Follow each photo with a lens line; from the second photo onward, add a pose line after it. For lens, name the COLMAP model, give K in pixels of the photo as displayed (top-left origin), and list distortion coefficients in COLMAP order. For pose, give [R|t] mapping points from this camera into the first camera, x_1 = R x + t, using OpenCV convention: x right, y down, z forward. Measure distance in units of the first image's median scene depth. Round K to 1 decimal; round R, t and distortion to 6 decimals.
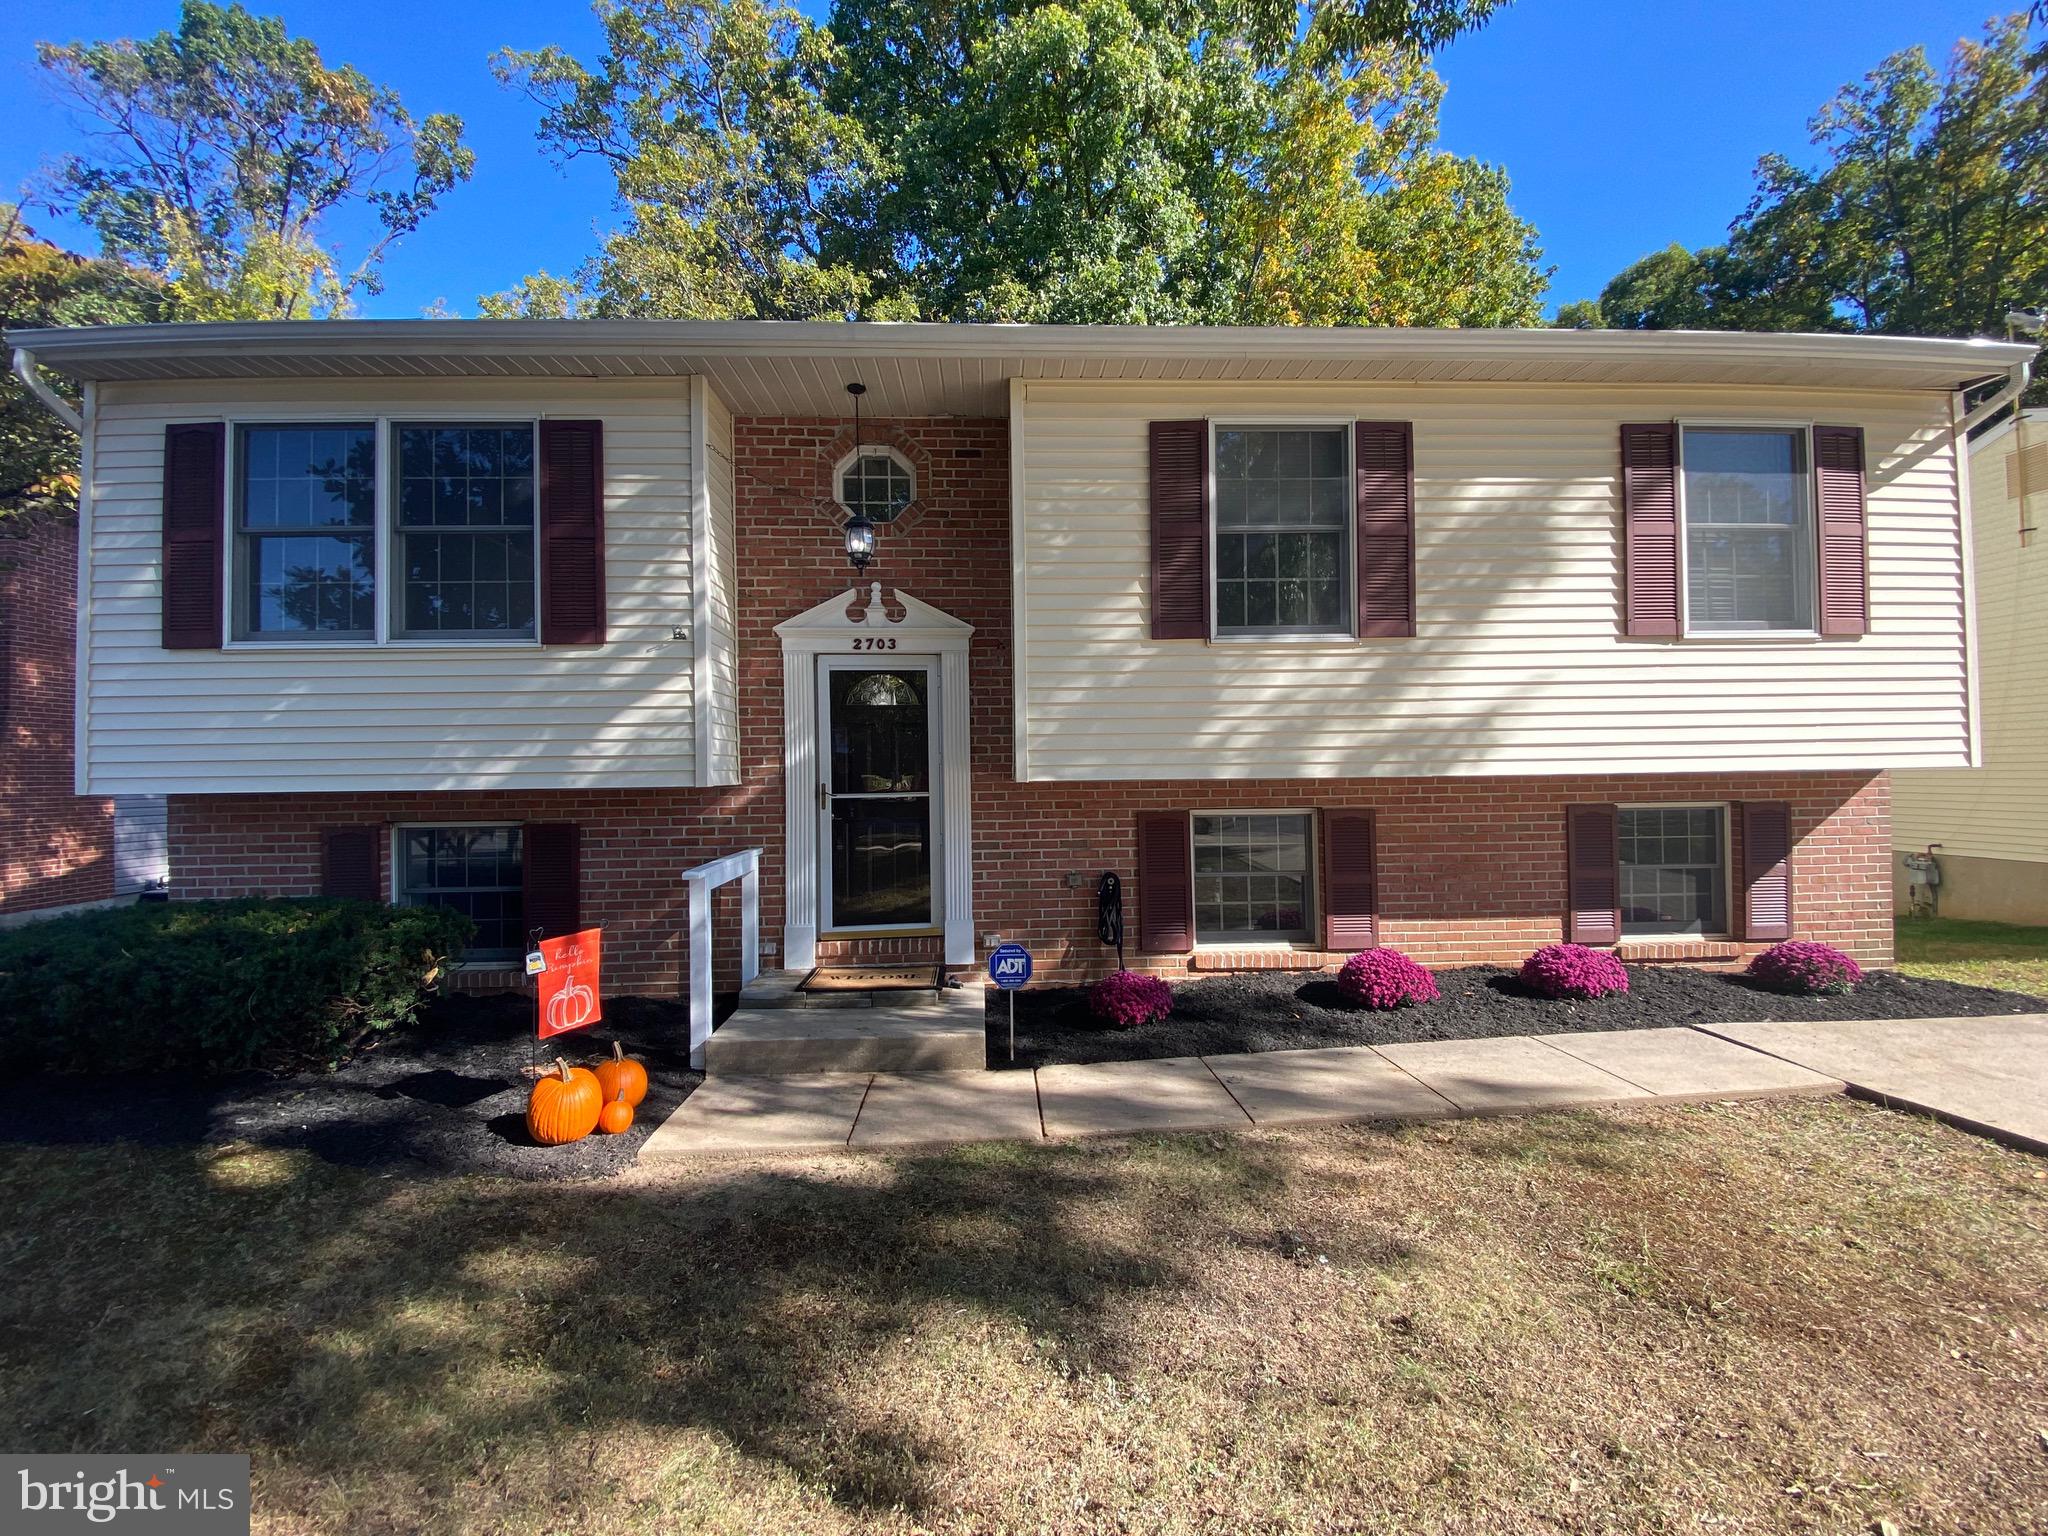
lens RADIAL K [[822.6, 0, 1028.2], [0, 822.6, 767.0], [0, 0, 1]] dist [0.026602, -0.024813]
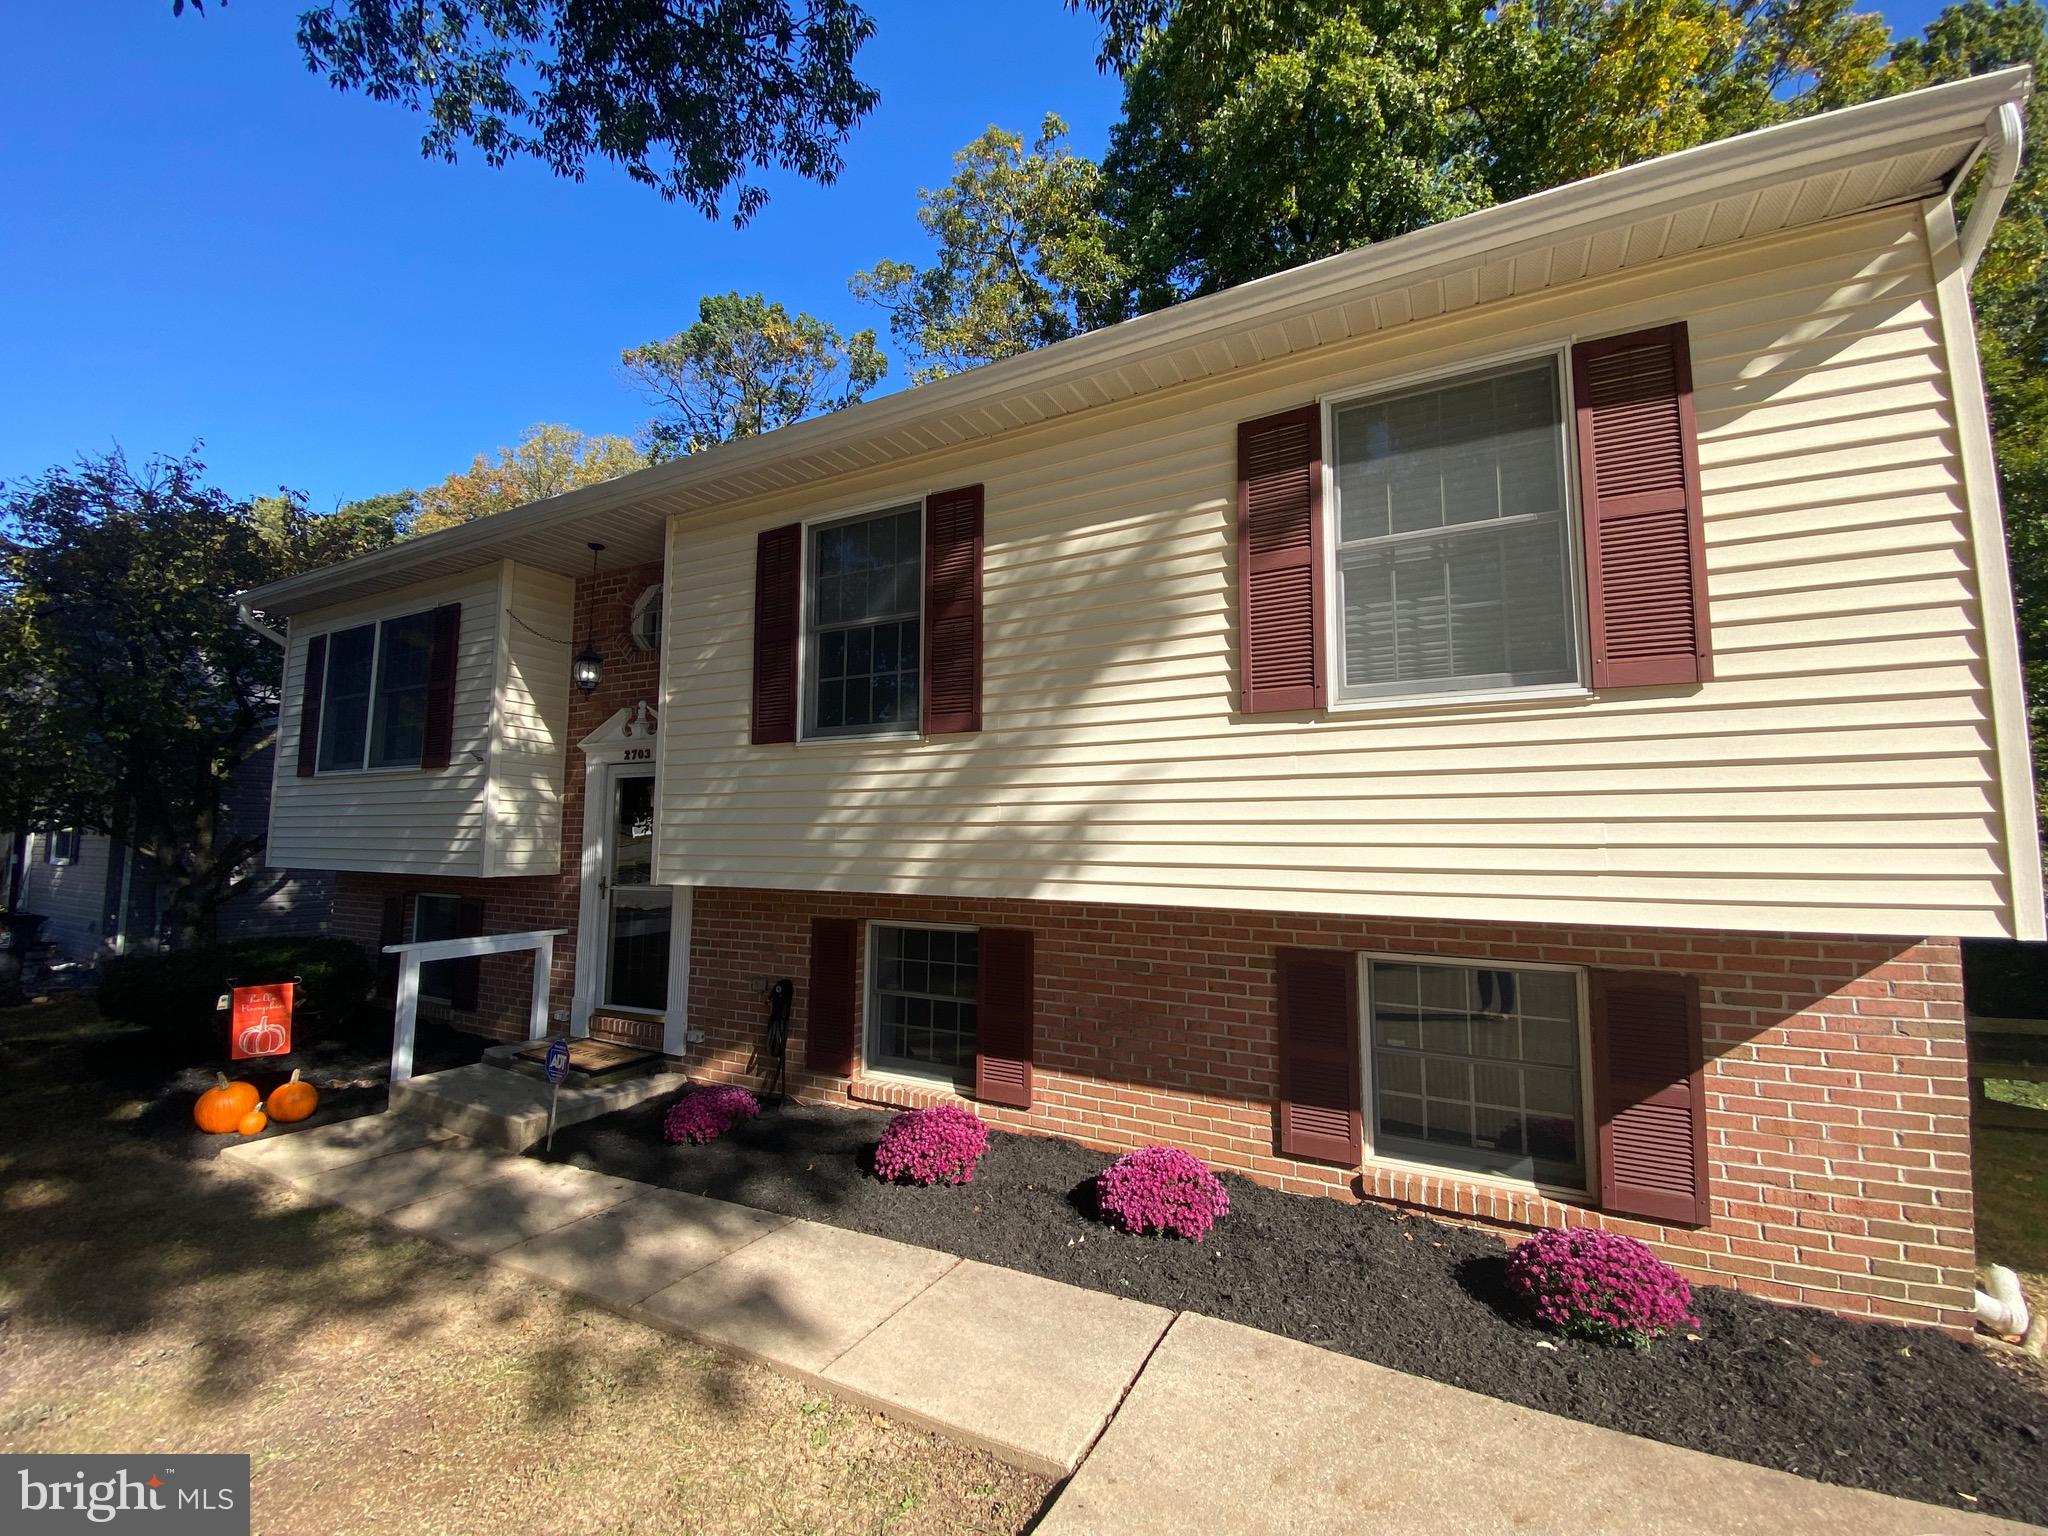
lens RADIAL K [[836.5, 0, 1084.0], [0, 836.5, 760.1], [0, 0, 1]] dist [0.041485, -0.038129]
pose [[0.862722, -0.028039, -0.504900, 0.952357], [-0.014600, 0.996664, -0.080297, -0.058327], [0.505468, 0.076646, 0.859435, 0.311004]]
